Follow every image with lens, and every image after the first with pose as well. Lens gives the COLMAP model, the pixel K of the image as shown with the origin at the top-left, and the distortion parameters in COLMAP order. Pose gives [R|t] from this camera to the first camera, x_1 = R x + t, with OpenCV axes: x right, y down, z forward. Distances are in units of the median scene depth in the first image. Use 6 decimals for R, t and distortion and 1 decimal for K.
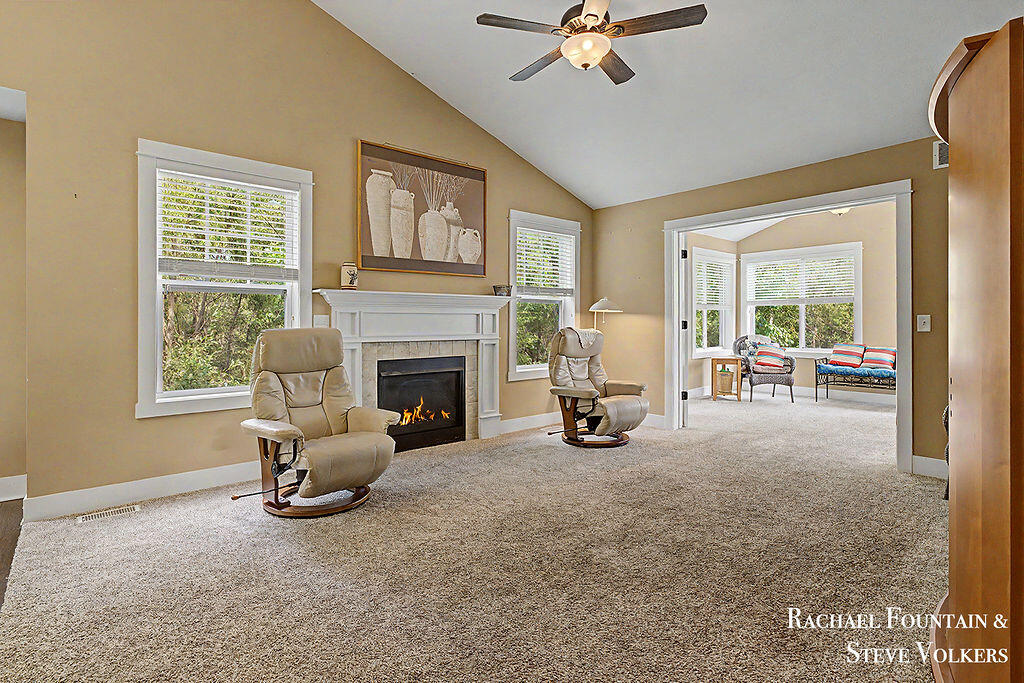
lens RADIAL K [[498.5, 0, 503.5], [0, 498.5, 326.2], [0, 0, 1]] dist [0.002506, 0.000472]
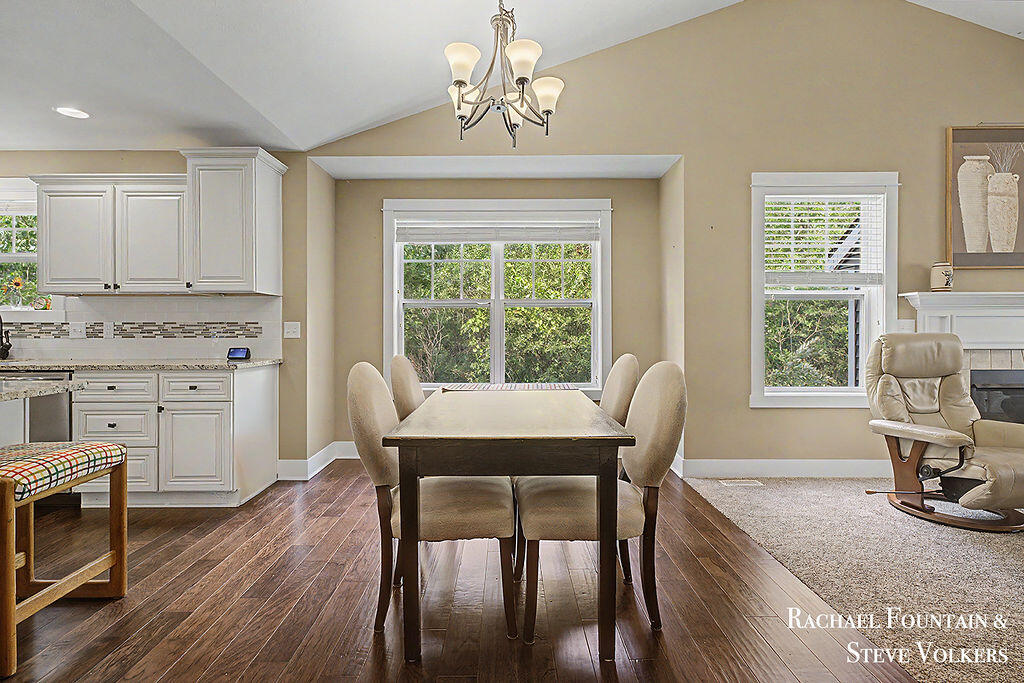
lens RADIAL K [[498.5, 0, 503.5], [0, 498.5, 326.2], [0, 0, 1]] dist [0.002506, 0.000472]
pose [[0.761272, 0.000477, -0.648432, -0.303332], [-0.007553, 0.999938, -0.008132, 0.004243], [0.648389, 0.011088, 0.761229, -0.214415]]
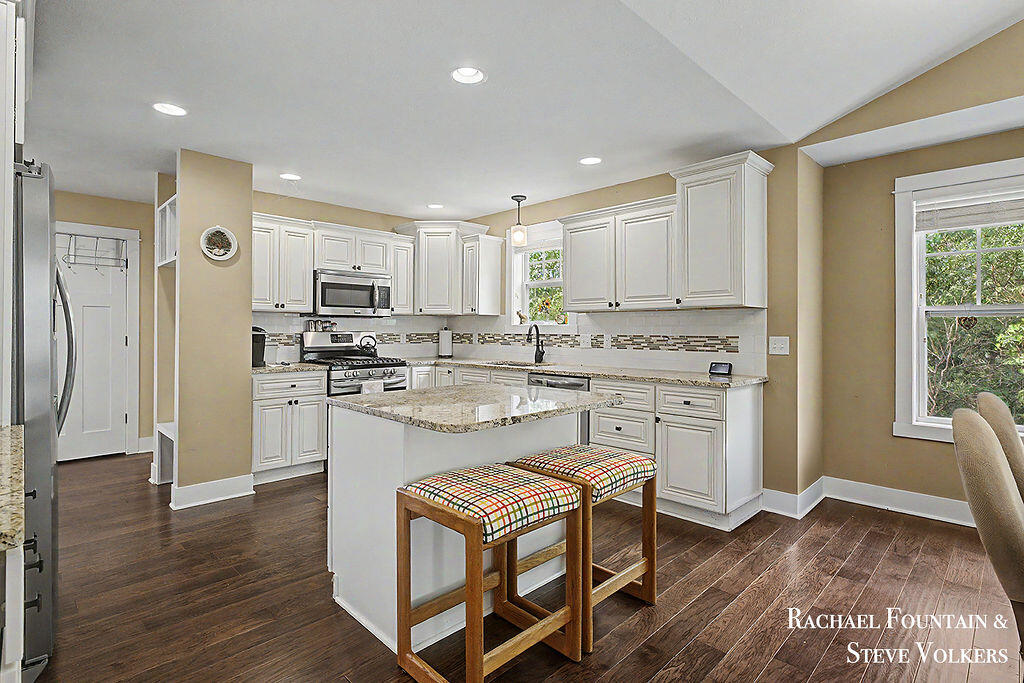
lens RADIAL K [[502.3, 0, 513.0], [0, 502.3, 326.5], [0, 0, 1]] dist [-0.000272, 0.000135]
pose [[0.083258, -0.003193, -0.996523, -0.391064], [-0.012816, 0.999909, -0.004275, -0.013298], [0.996446, 0.013127, 0.083210, -0.267611]]
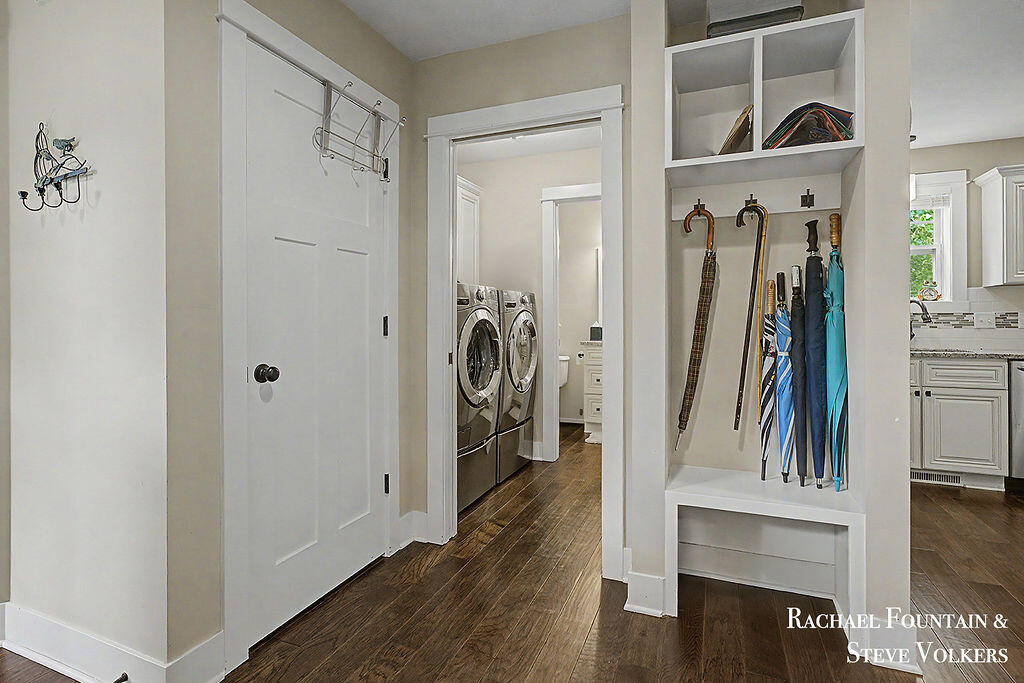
lens RADIAL K [[514.2, 0, 501.0], [0, 514.2, 321.4], [0, 0, 1]] dist [0.002126, 0.000638]
pose [[0.450935, 0.004437, -0.892546, -0.954815], [-0.005246, 0.999984, 0.002321, 0.013074], [0.892541, 0.003636, 0.450951, -1.114517]]
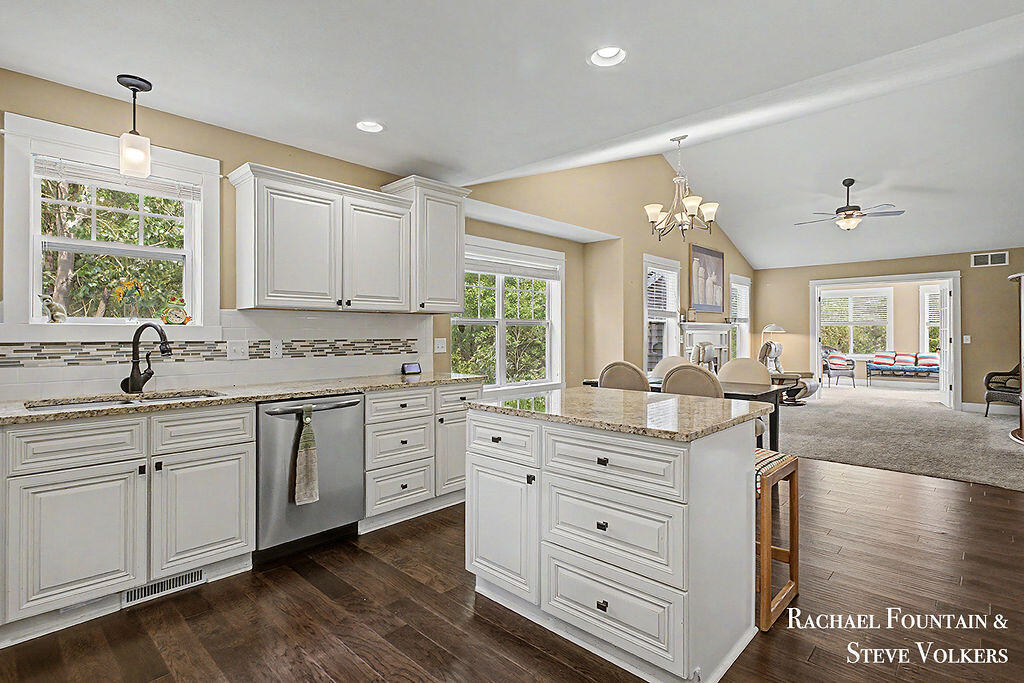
lens RADIAL K [[498.5, 0, 503.5], [0, 498.5, 326.2], [0, 0, 1]] dist [0.002506, 0.000472]
pose [[0.995229, 0.002476, 0.097530, -1.059984], [-0.000016, 0.999682, -0.025211, -0.005632], [-0.097562, 0.025089, 0.994913, -0.735107]]
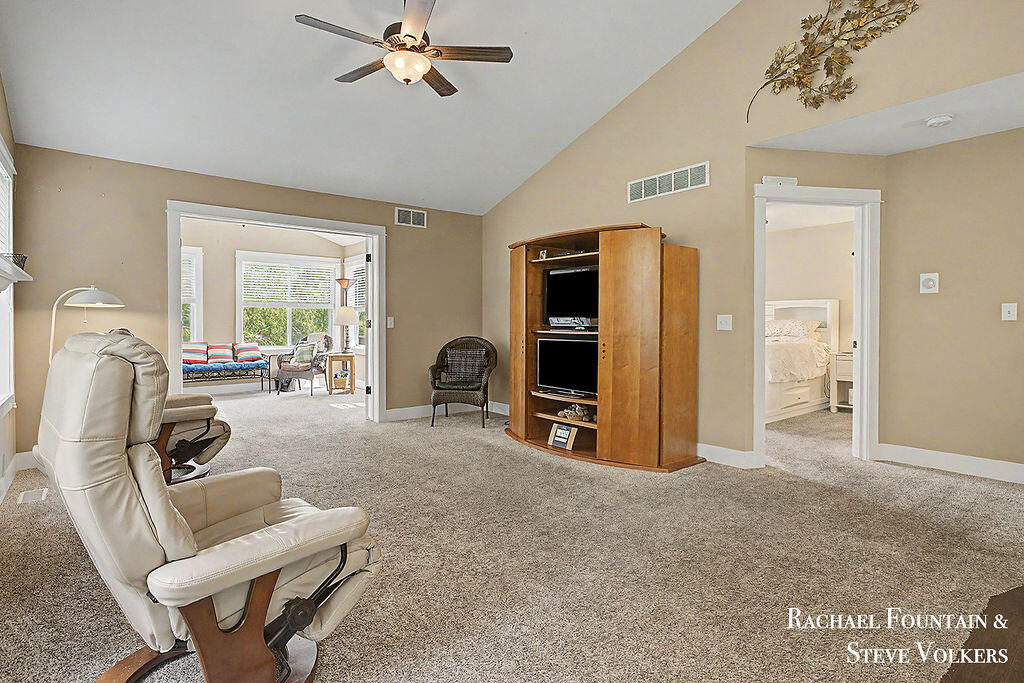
lens RADIAL K [[514.2, 0, 501.0], [0, 514.2, 321.4], [0, 0, 1]] dist [0.002126, 0.000638]
pose [[0.035649, 0.003347, 0.999359, -0.587933], [0.008709, 0.999955, -0.003660, 0.000928], [-0.999326, 0.008834, 0.035618, 0.485450]]
